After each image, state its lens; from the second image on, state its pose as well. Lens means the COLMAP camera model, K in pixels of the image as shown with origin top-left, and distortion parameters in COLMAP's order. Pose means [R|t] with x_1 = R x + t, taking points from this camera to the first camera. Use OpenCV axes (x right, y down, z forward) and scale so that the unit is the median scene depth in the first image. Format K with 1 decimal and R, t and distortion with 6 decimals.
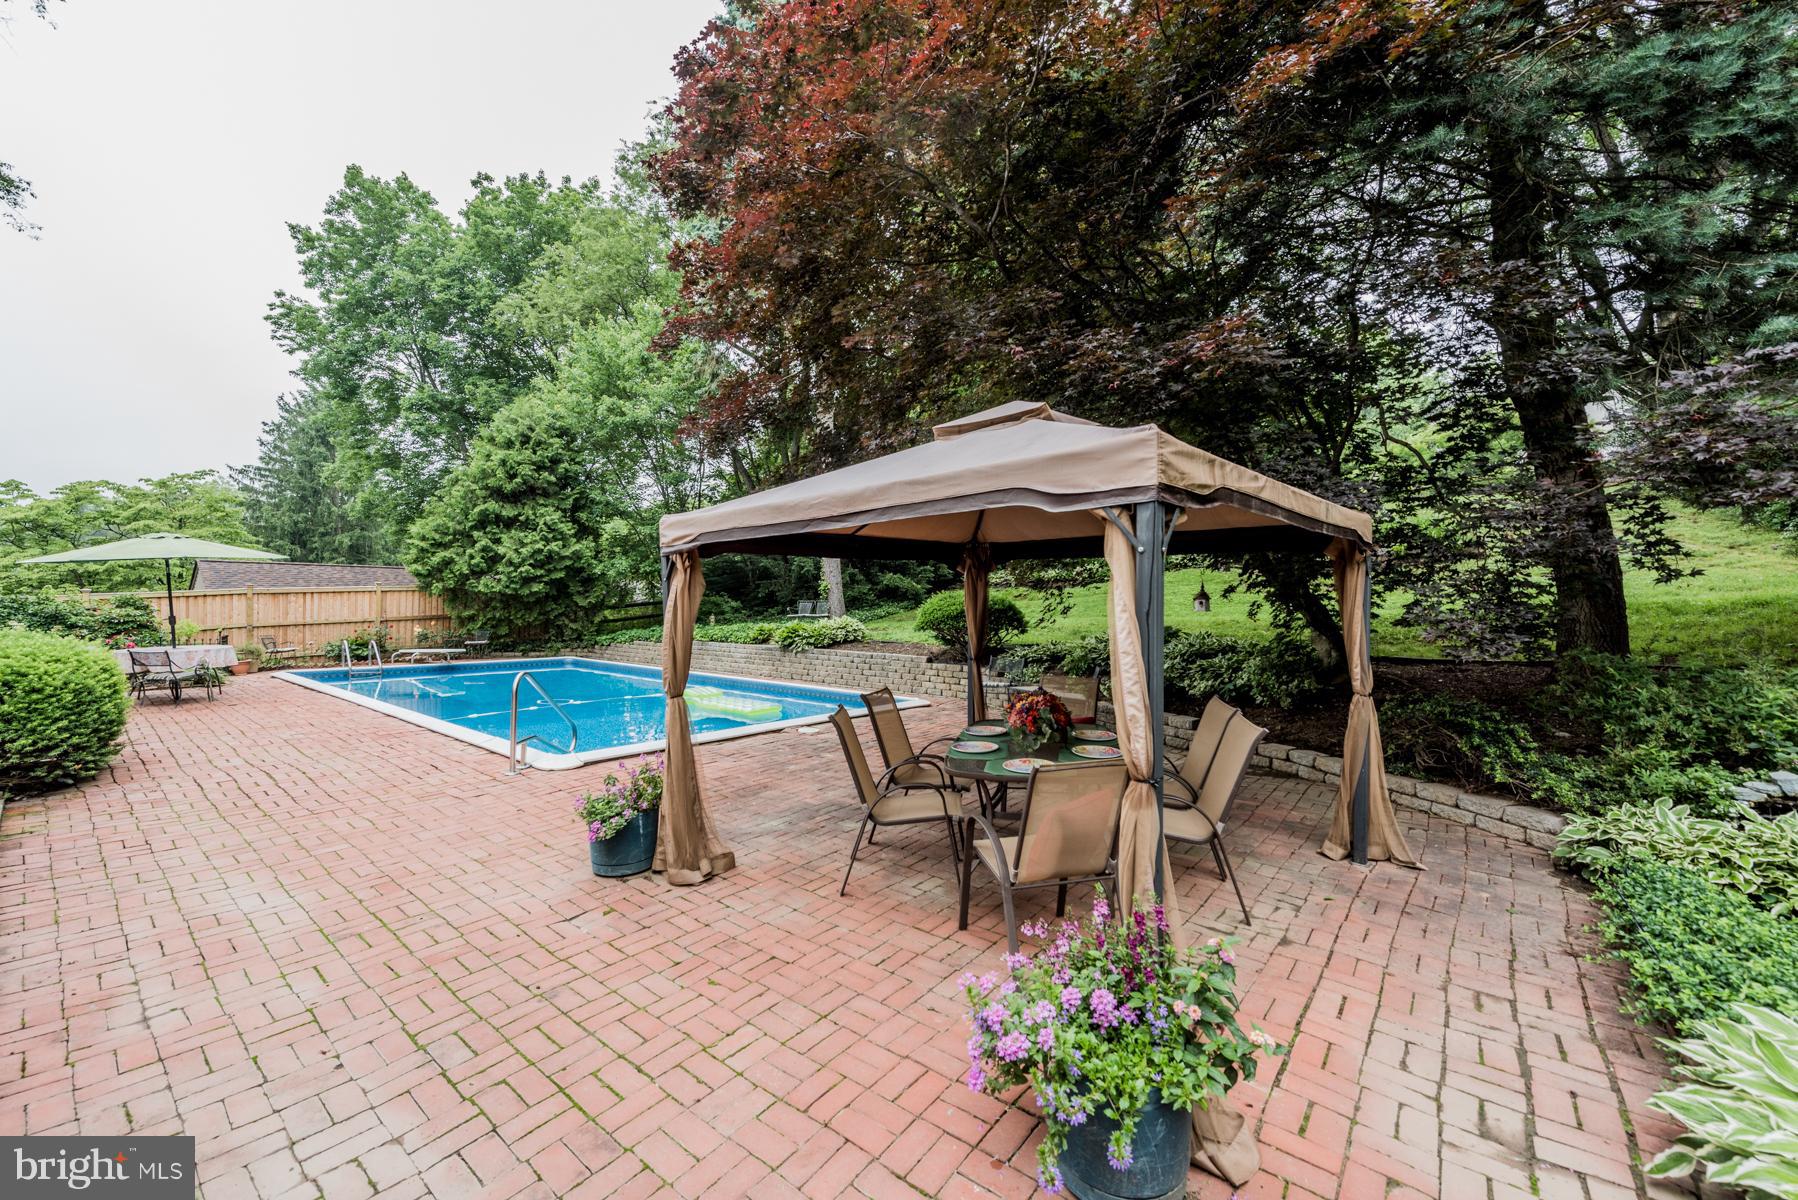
lens RADIAL K [[699.4, 0, 907.7], [0, 699.4, 602.6], [0, 0, 1]] dist [-0.001016, -0.000616]
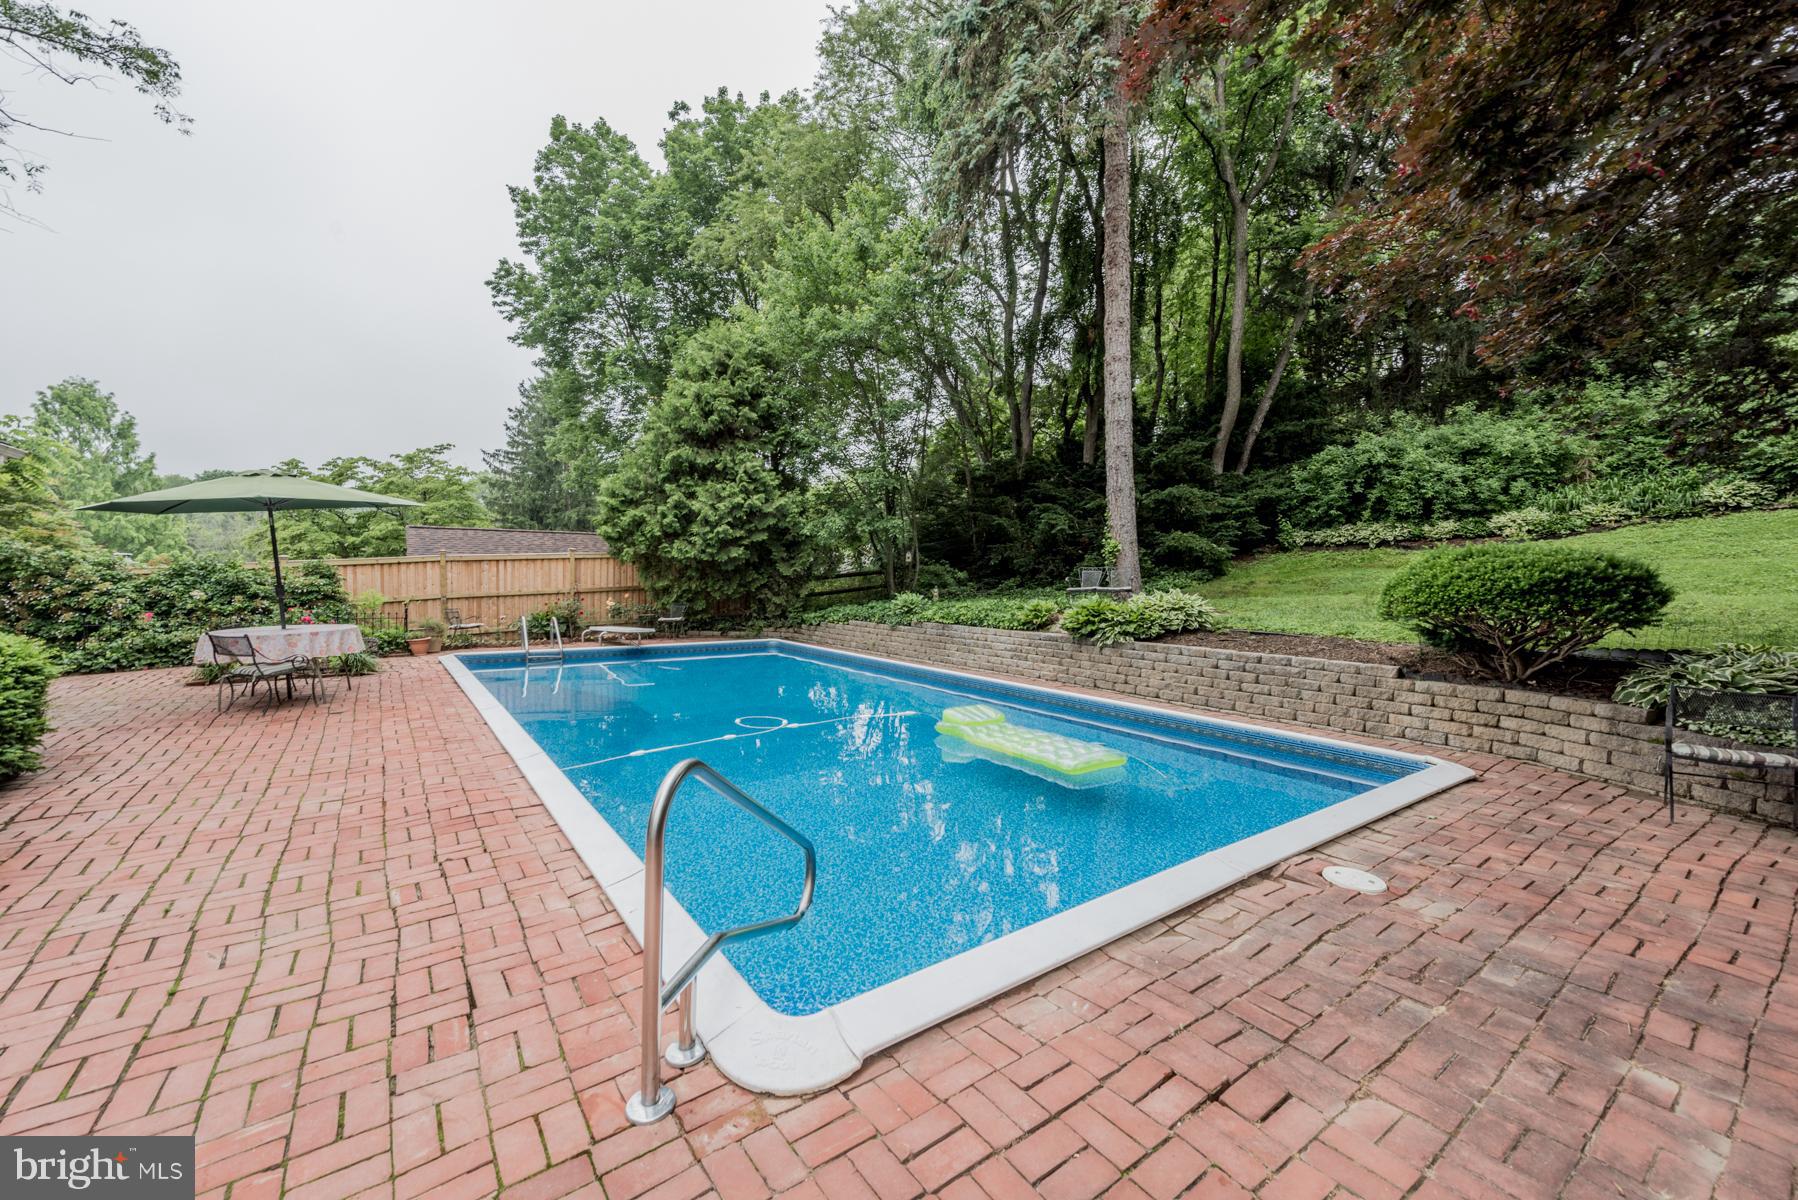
lens RADIAL K [[699.4, 0, 894.9], [0, 699.4, 596.2], [0, 0, 1]] dist [-0.001016, -0.000616]
pose [[0.964288, 0.007978, -0.264736, -0.137281], [-0.000541, 0.999604, 0.028152, 0.005842], [0.264856, -0.027003, 0.963910, 0.264514]]
